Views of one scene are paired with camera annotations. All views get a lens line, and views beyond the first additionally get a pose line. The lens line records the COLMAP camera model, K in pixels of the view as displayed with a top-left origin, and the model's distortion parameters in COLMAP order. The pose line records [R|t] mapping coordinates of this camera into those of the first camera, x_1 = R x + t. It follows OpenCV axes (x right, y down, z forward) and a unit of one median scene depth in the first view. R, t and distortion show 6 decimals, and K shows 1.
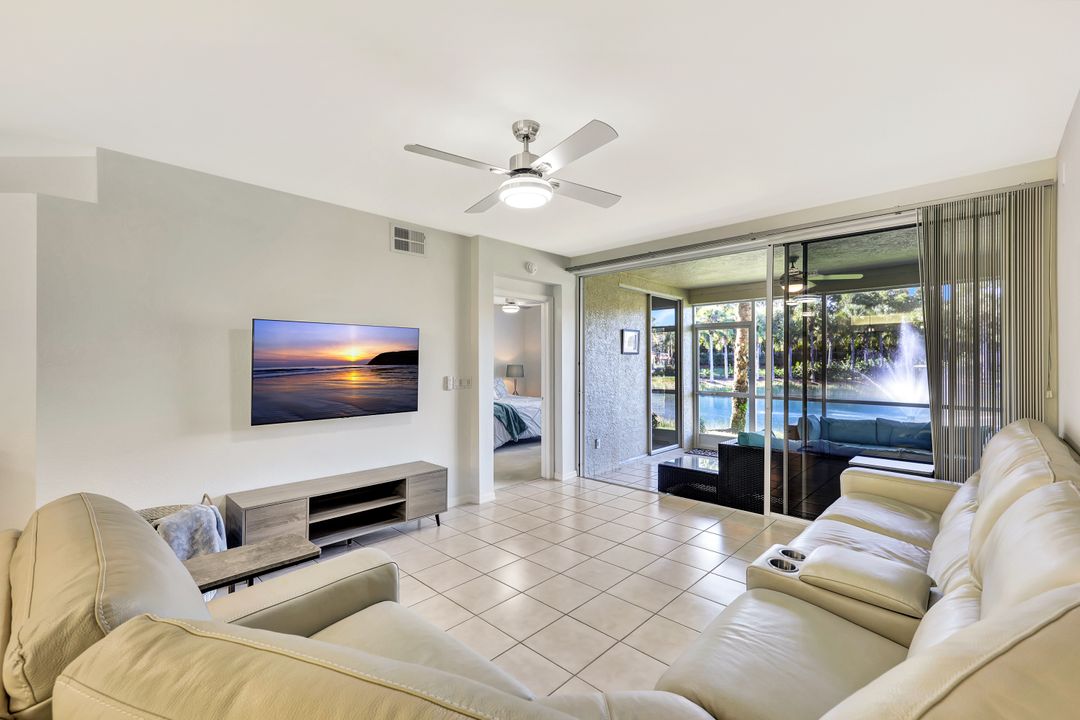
lens RADIAL K [[462.0, 0, 536.9], [0, 462.0, 360.5], [0, 0, 1]] dist [0.013289, 0.000663]
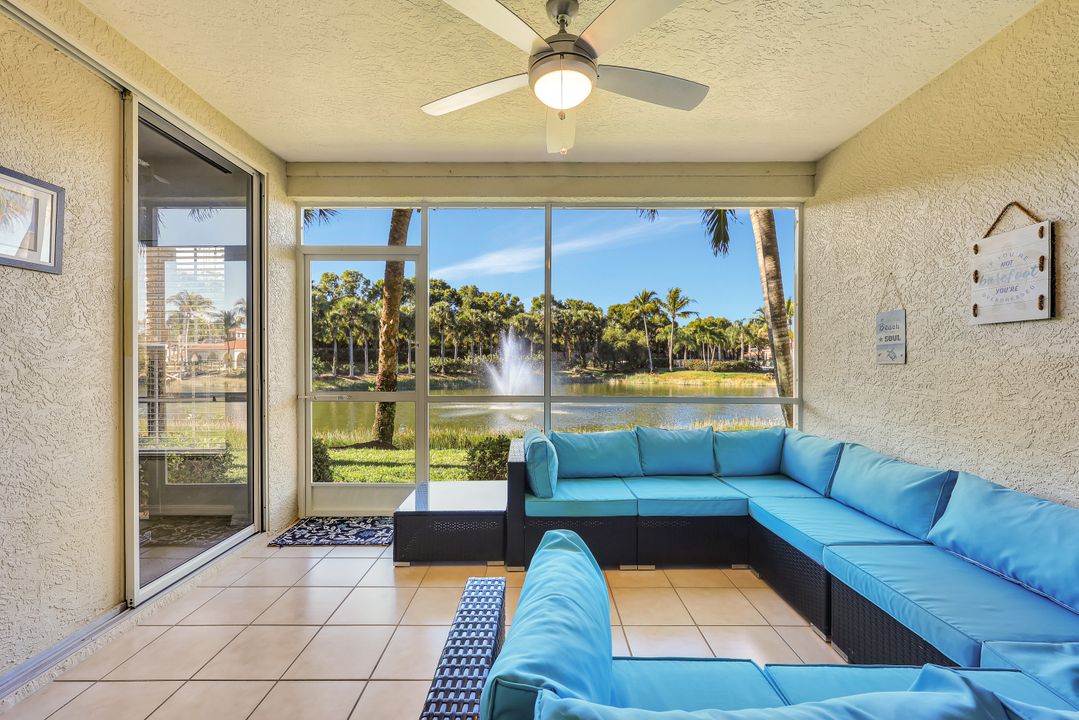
lens RADIAL K [[437.2, 0, 537.7], [0, 437.2, 357.8], [0, 0, 1]] dist [0.004963, -0.001541]
pose [[0.723973, 0.002651, 0.689824, 0.136415], [-0.002767, 0.999996, -0.000940, 0.020038], [-0.689823, -0.001228, 0.723977, 0.339499]]
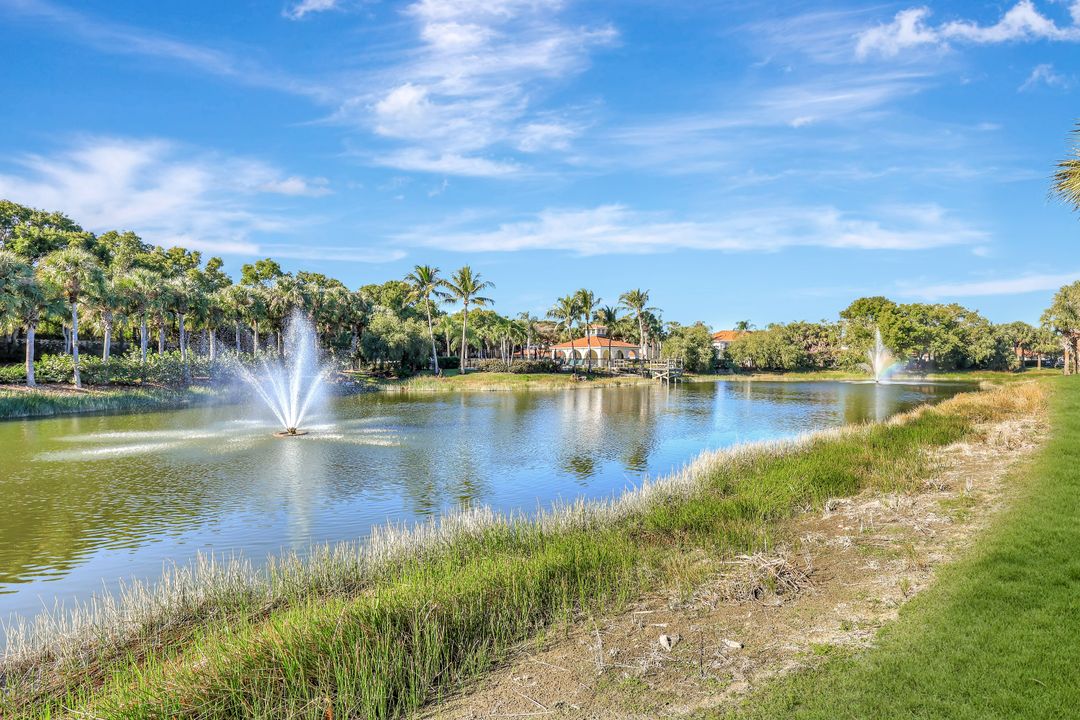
lens RADIAL K [[524.5, 0, 547.4], [0, 524.5, 362.9], [0, 0, 1]] dist [0.000240, -0.001345]
pose [[0.240877, -0.007726, 0.970525, 0.361749], [-0.001643, 0.999964, 0.008369, 0.031487], [-0.970554, -0.003610, 0.240855, 1.074913]]
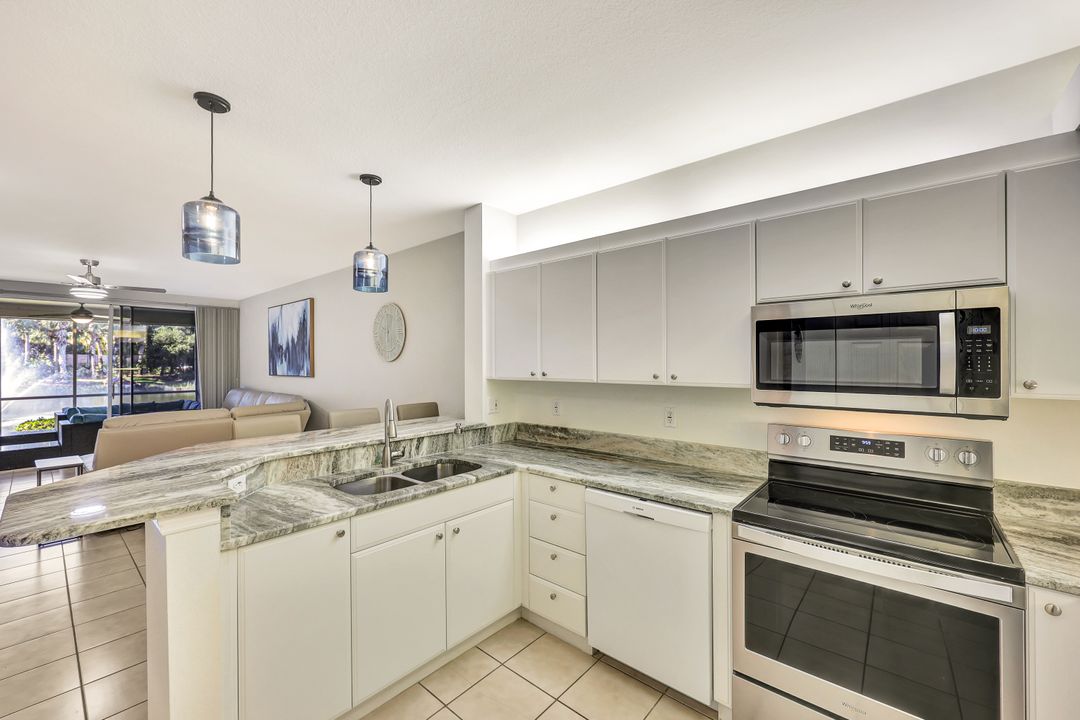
lens RADIAL K [[437.6, 0, 540.9], [0, 437.6, 360.7], [0, 0, 1]] dist [0.004963, -0.001541]
pose [[-0.048465, -0.000398, 0.998825, -0.414899], [-0.000351, 1.000000, 0.000381, -0.011252], [-0.998825, -0.000332, -0.048465, -0.184071]]
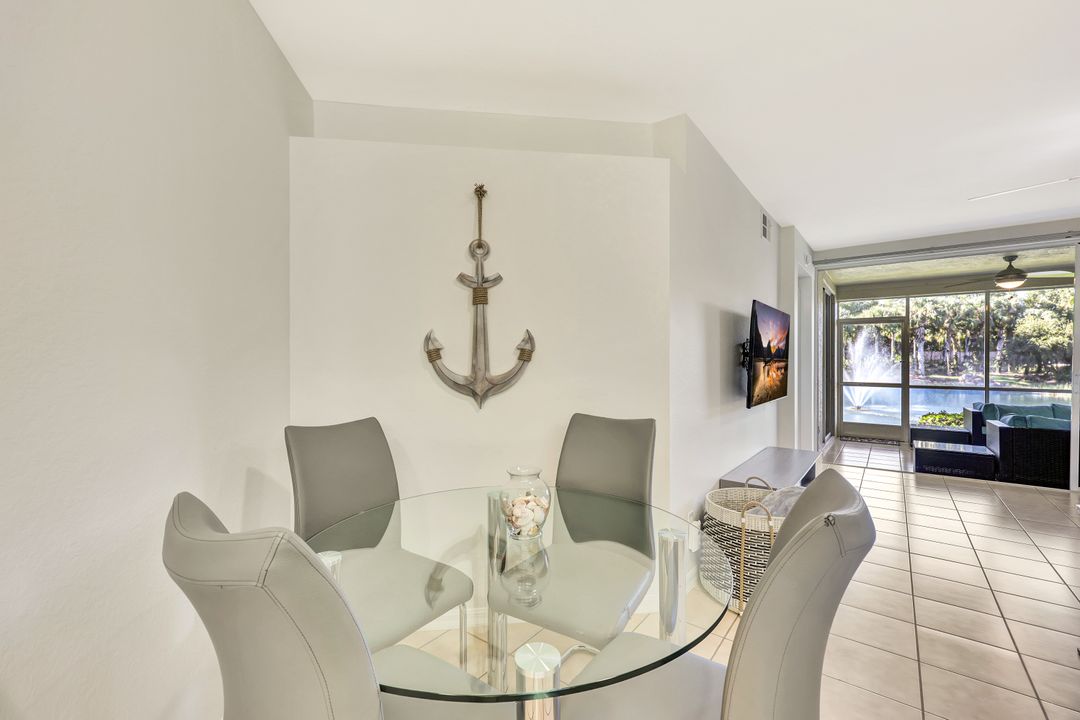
lens RADIAL K [[462.0, 0, 543.5], [0, 462.0, 359.2], [0, 0, 1]] dist [0.013289, 0.000663]
pose [[0.992810, 0.000290, 0.119696, -0.292150], [-0.000477, 0.999999, 0.001536, 0.008039], [-0.119696, -0.001582, 0.992809, 0.016708]]
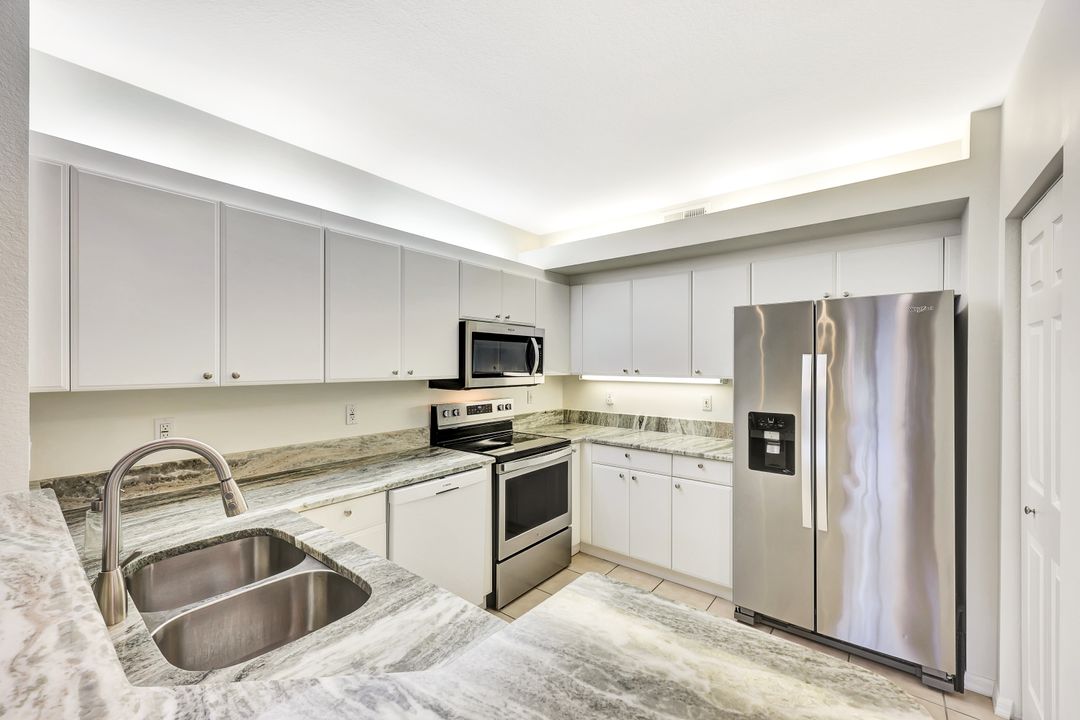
lens RADIAL K [[437.6, 0, 538.7], [0, 437.6, 365.4], [0, 0, 1]] dist [0.004963, -0.001541]
pose [[-0.996928, -0.007731, -0.077941, -0.282473], [-0.008278, 0.999943, 0.006703, -0.009693], [0.077884, 0.007328, -0.996935, -0.040847]]
